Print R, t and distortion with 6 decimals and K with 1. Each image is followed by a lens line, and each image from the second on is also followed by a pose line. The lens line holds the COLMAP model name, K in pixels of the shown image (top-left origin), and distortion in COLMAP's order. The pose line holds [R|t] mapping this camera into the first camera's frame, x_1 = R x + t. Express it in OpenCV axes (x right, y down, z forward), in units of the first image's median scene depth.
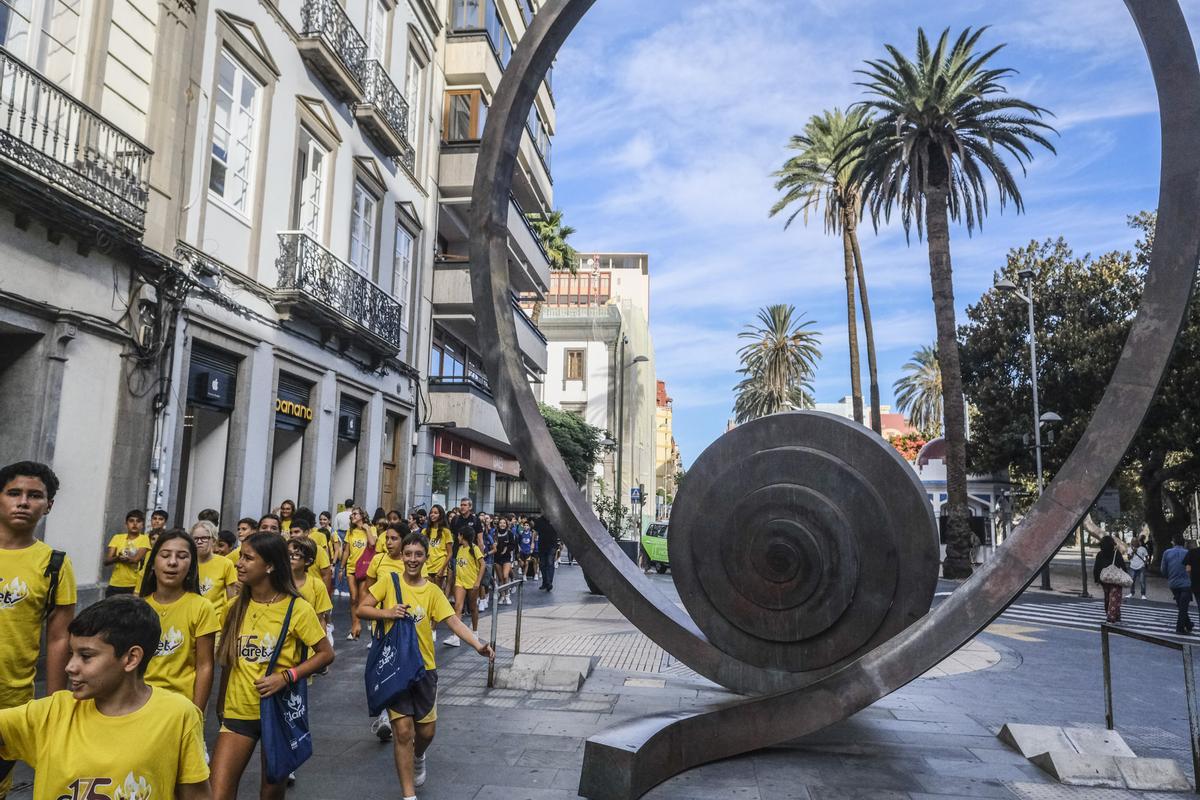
lens RADIAL K [[884.9, 0, 600.0], [0, 884.9, 400.0], [0, 0, 1]] dist [-0.006938, 0.004020]
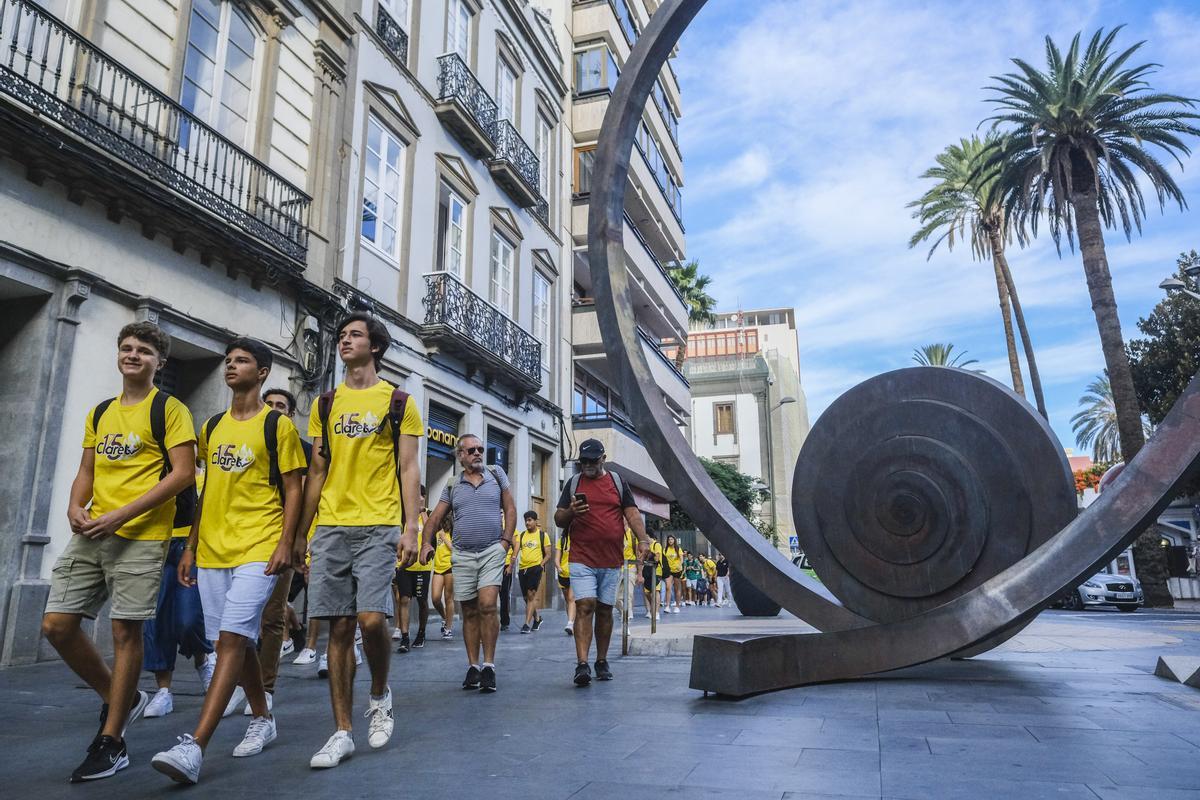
lens RADIAL K [[887.2, 0, 601.7], [0, 887.2, 381.0], [0, 0, 1]] dist [-0.021692, 0.028010]
pose [[0.983338, -0.072305, -0.166791, 0.019728], [0.055578, 0.993142, -0.102861, 0.051456], [0.173084, 0.091877, 0.980612, -0.018553]]
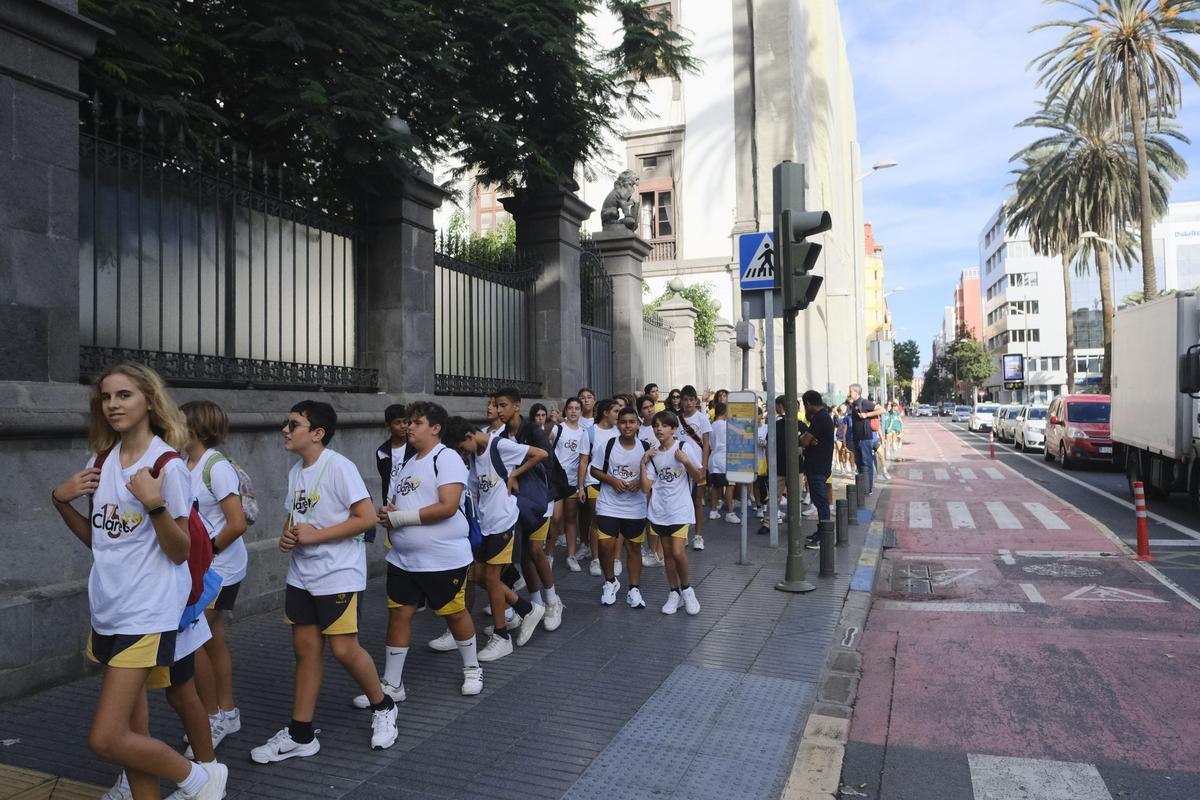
lens RADIAL K [[883.1, 0, 602.3], [0, 883.1, 385.5], [0, 0, 1]] dist [-0.004767, -0.000540]
pose [[0.972573, -0.044607, -0.228280, 0.138080], [0.069029, 0.992576, 0.100139, 0.298143], [0.222118, -0.113150, 0.968432, 2.249456]]
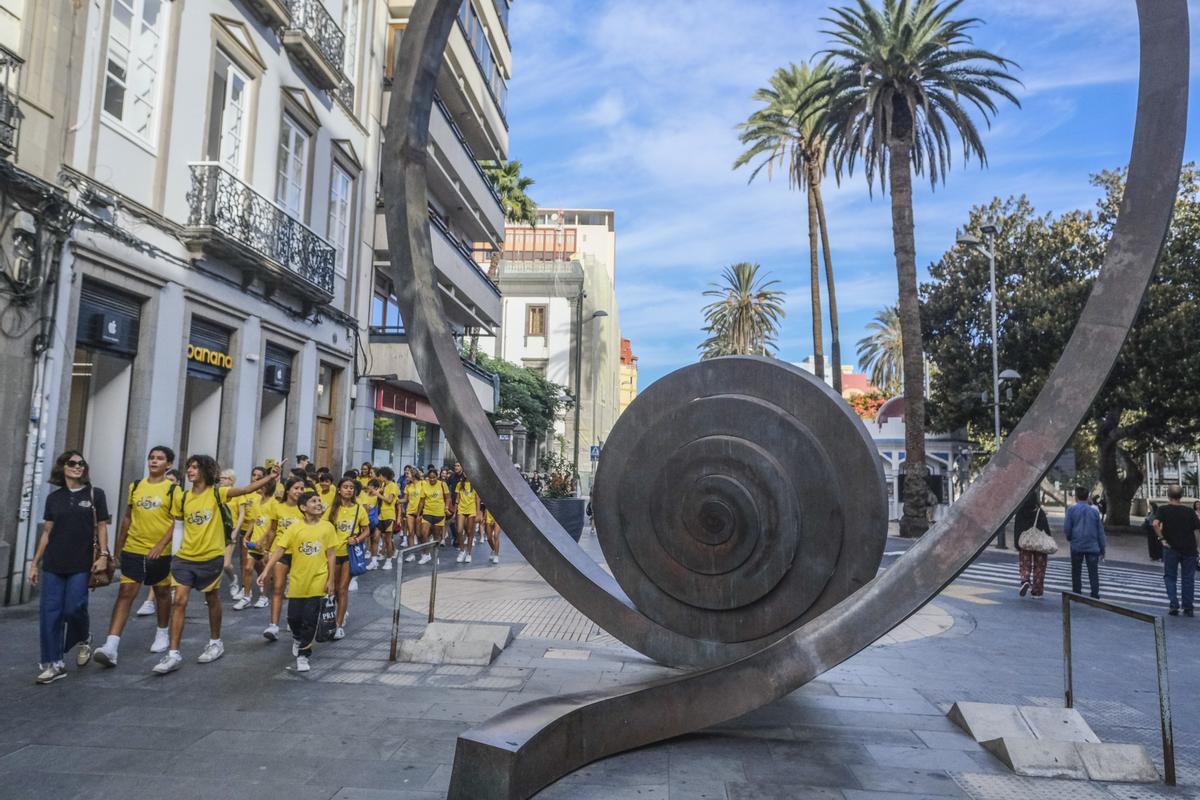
lens RADIAL K [[883.1, 0, 602.3], [0, 883.1, 385.5], [0, 0, 1]] dist [-0.004767, -0.000540]
pose [[0.999186, 0.006663, 0.039778, 0.023051], [-0.007870, 0.999511, 0.030266, 0.007653], [-0.039557, -0.030555, 0.998750, 0.047596]]
